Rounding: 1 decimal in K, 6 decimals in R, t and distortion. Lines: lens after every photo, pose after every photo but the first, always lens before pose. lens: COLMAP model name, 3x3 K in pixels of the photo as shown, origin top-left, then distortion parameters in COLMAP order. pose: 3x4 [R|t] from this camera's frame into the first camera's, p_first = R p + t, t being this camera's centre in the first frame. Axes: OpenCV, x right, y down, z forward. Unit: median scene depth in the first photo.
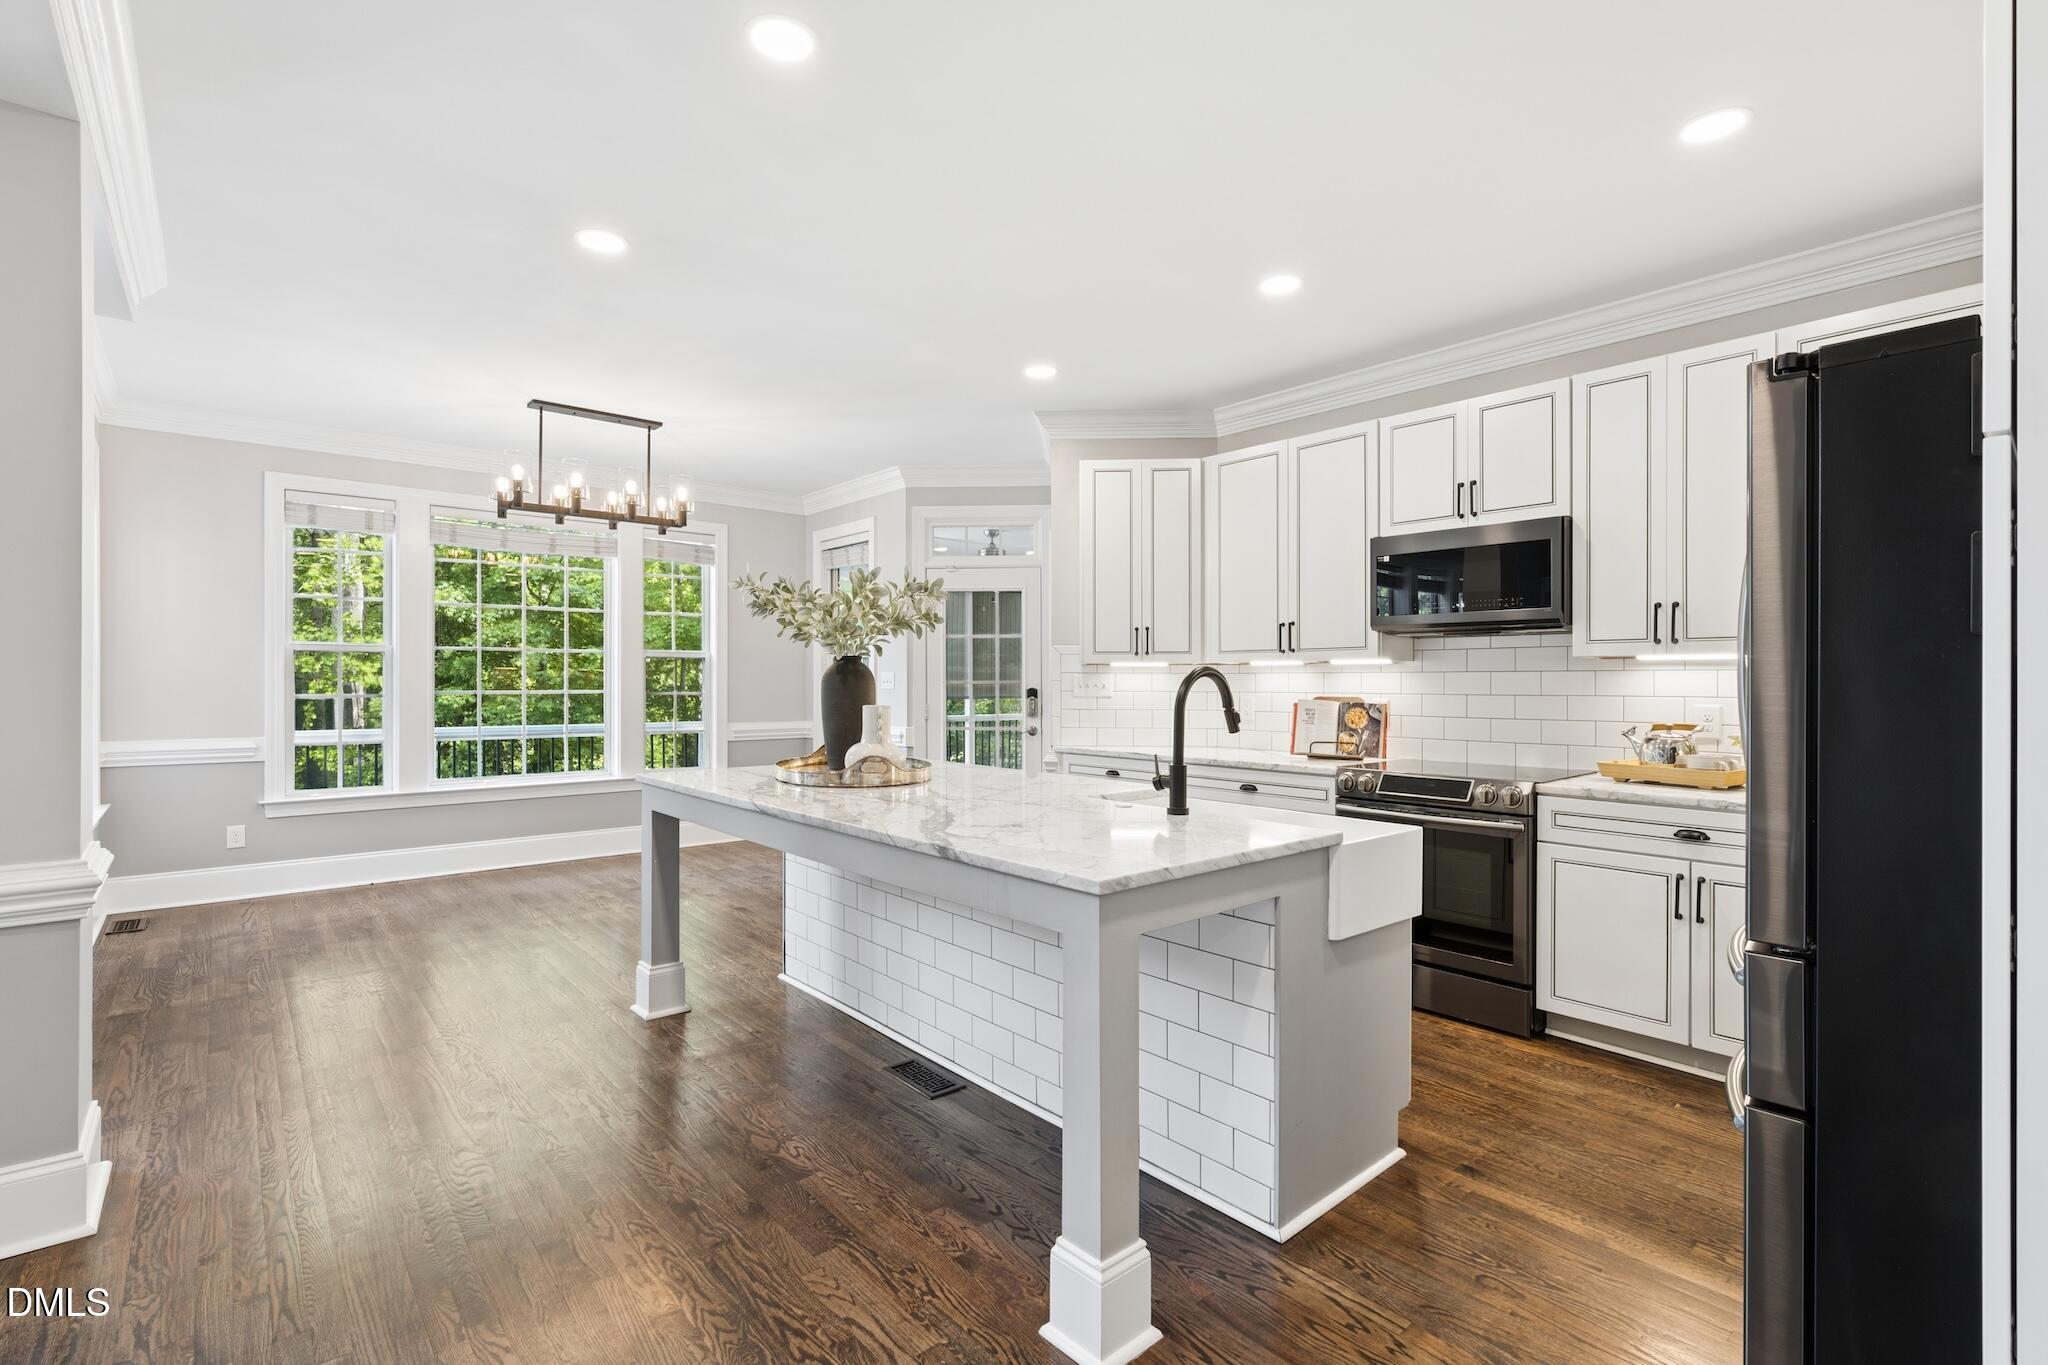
lens RADIAL K [[926.4, 0, 1026.8], [0, 926.4, 681.7], [0, 0, 1]] dist [-0.005700, 0.002737]
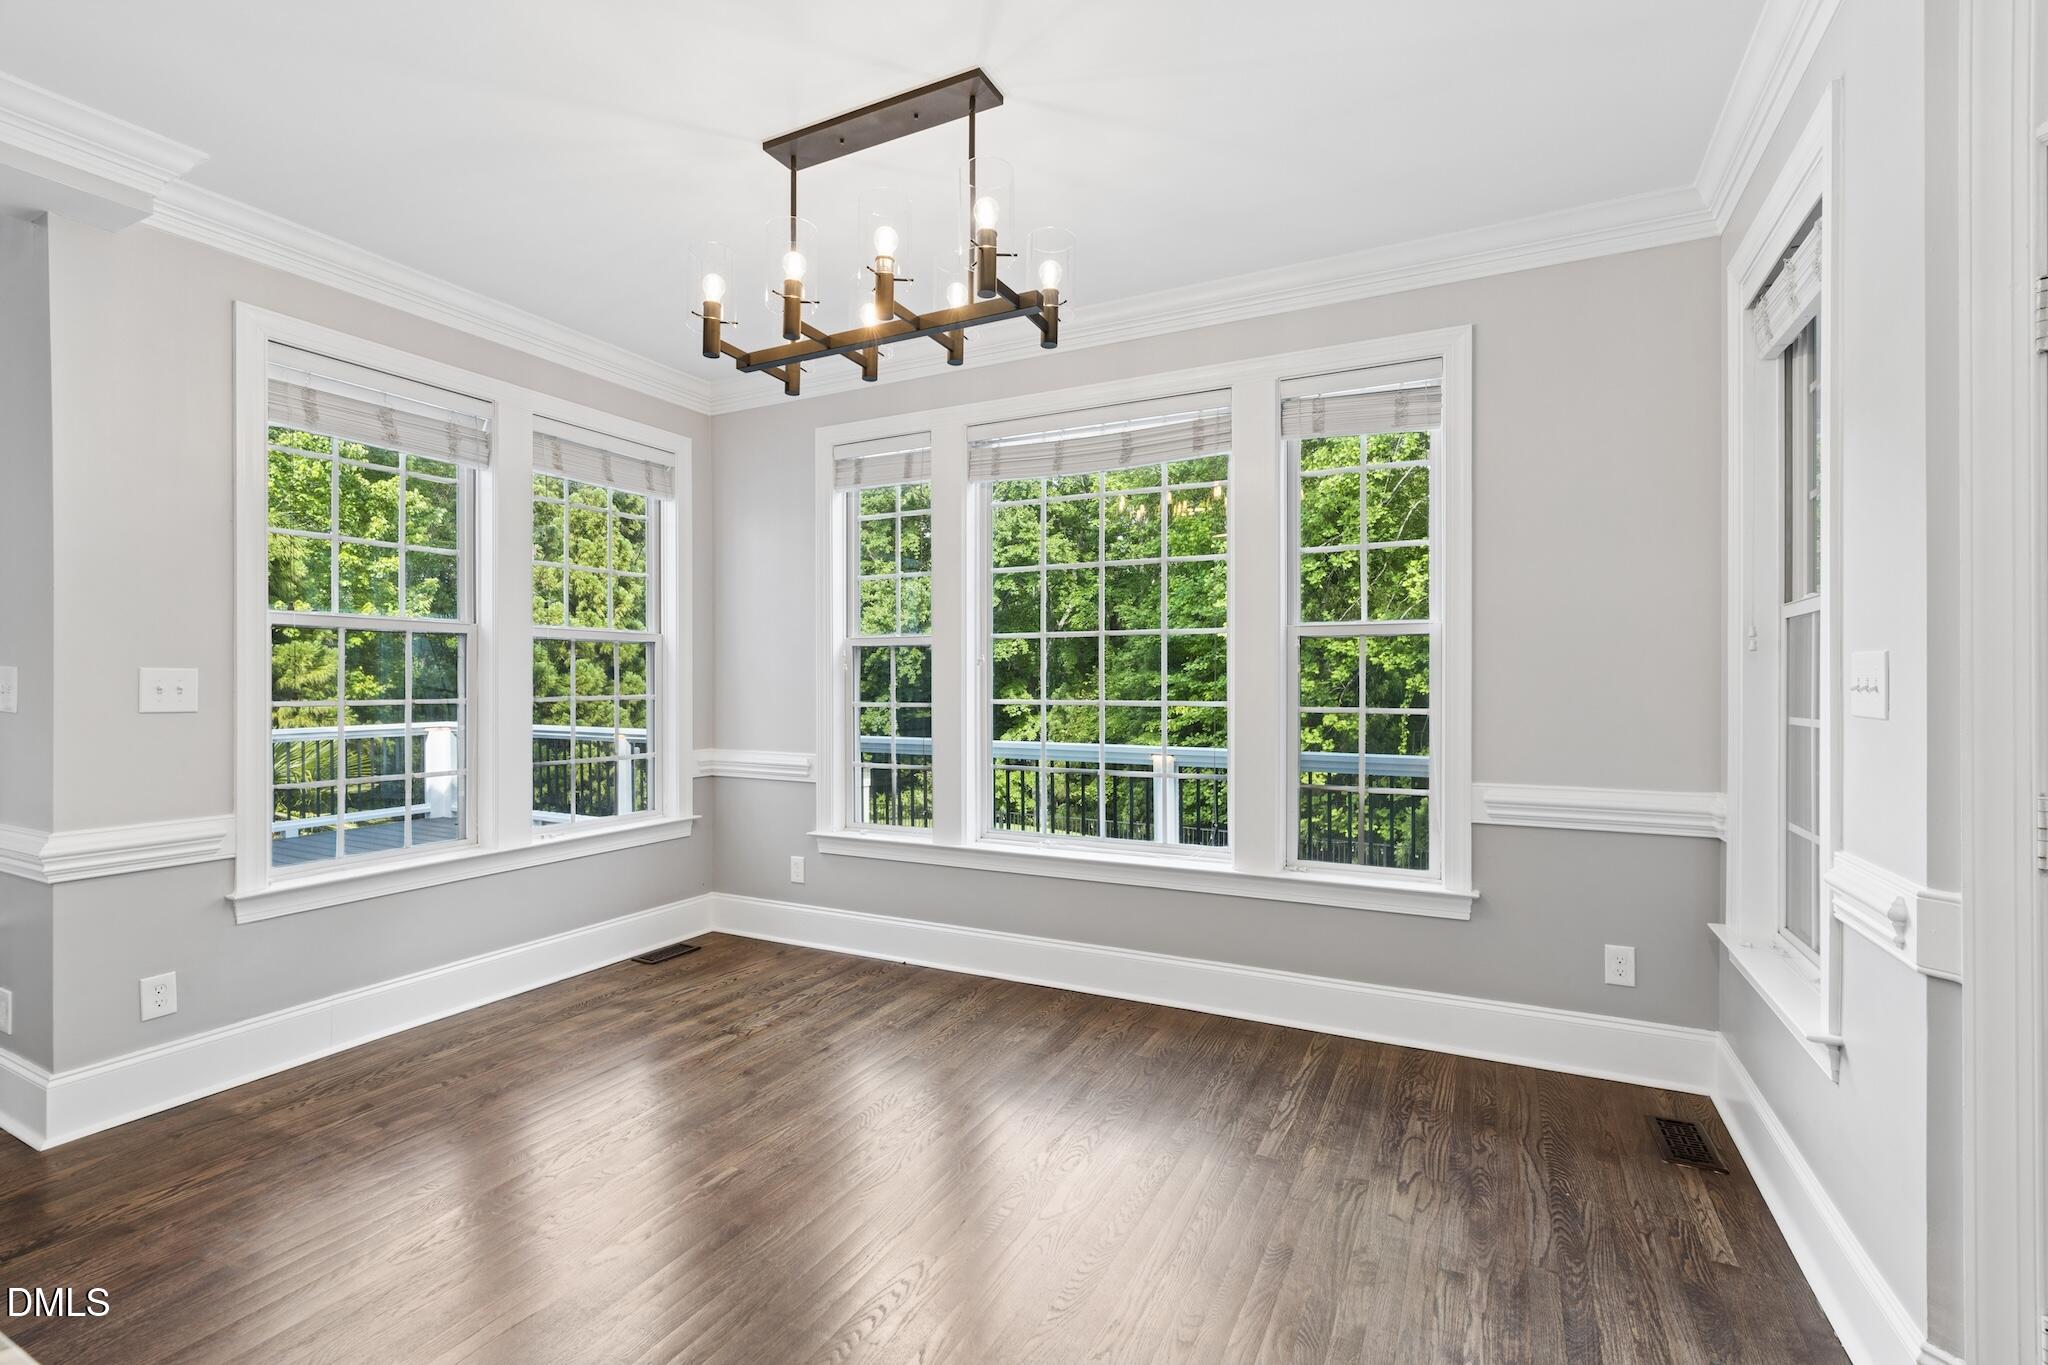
lens RADIAL K [[926.4, 0, 1016.1], [0, 926.4, 683.6], [0, 0, 1]] dist [-0.005700, 0.002737]
pose [[0.366961, -0.001003, -0.930236, 0.003057], [0.000752, 0.999999, -0.000782, -0.000894], [0.930236, -0.000413, 0.366961, 0.881959]]
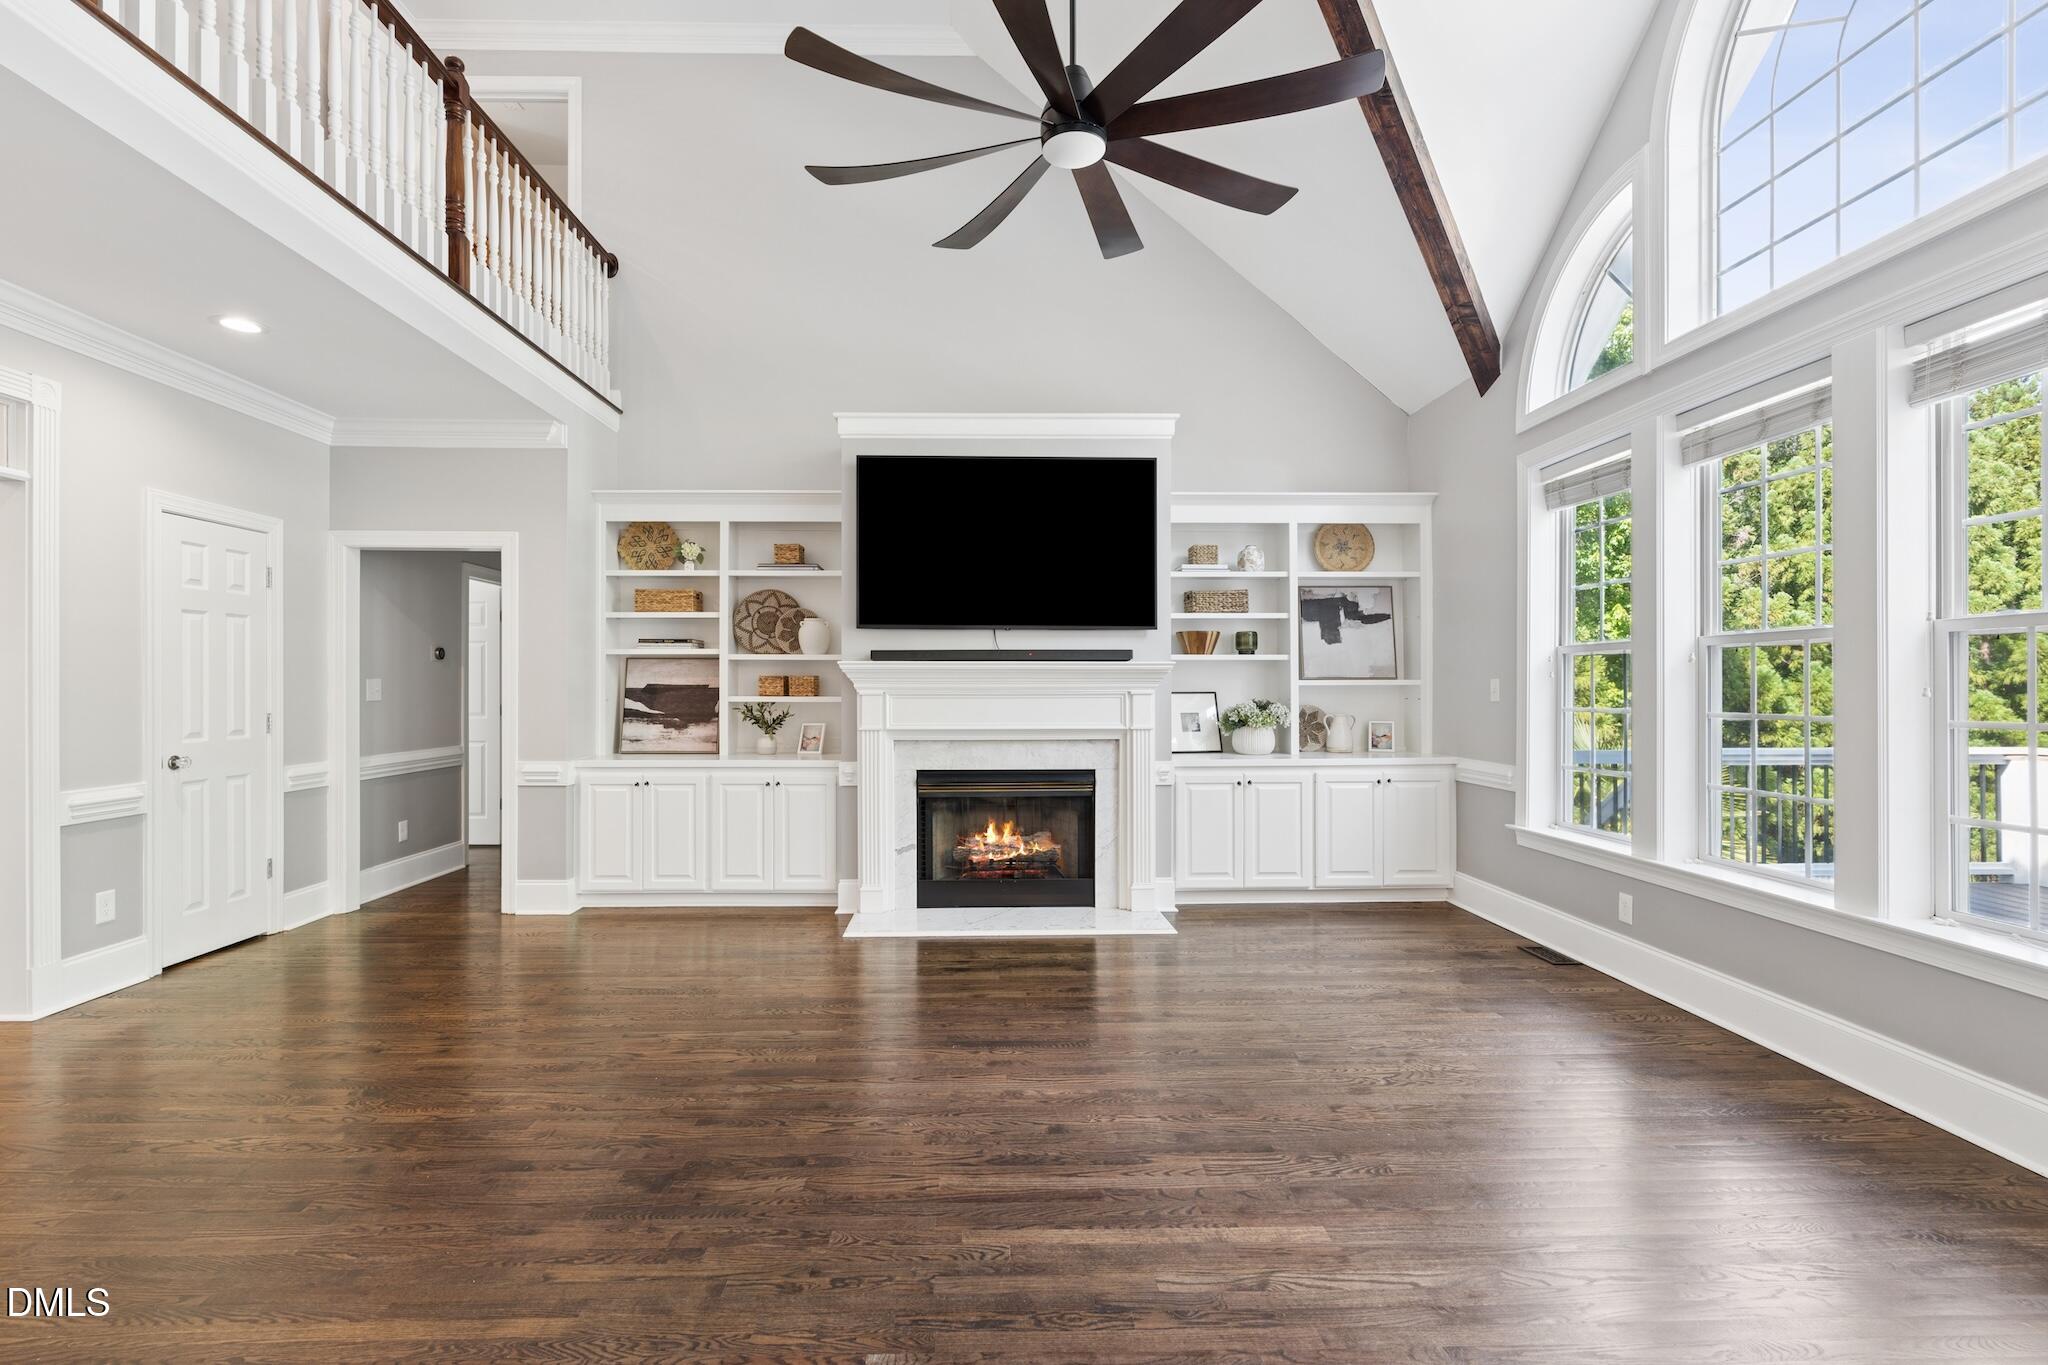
lens RADIAL K [[926.4, 0, 999.6], [0, 926.4, 689.6], [0, 0, 1]] dist [-0.005700, 0.002737]
pose [[-0.641466, -0.002086, -0.767149, -0.206896], [-0.006131, 0.999978, 0.002408, 0.000006], [0.767127, 0.006248, -0.641465, 0.259529]]
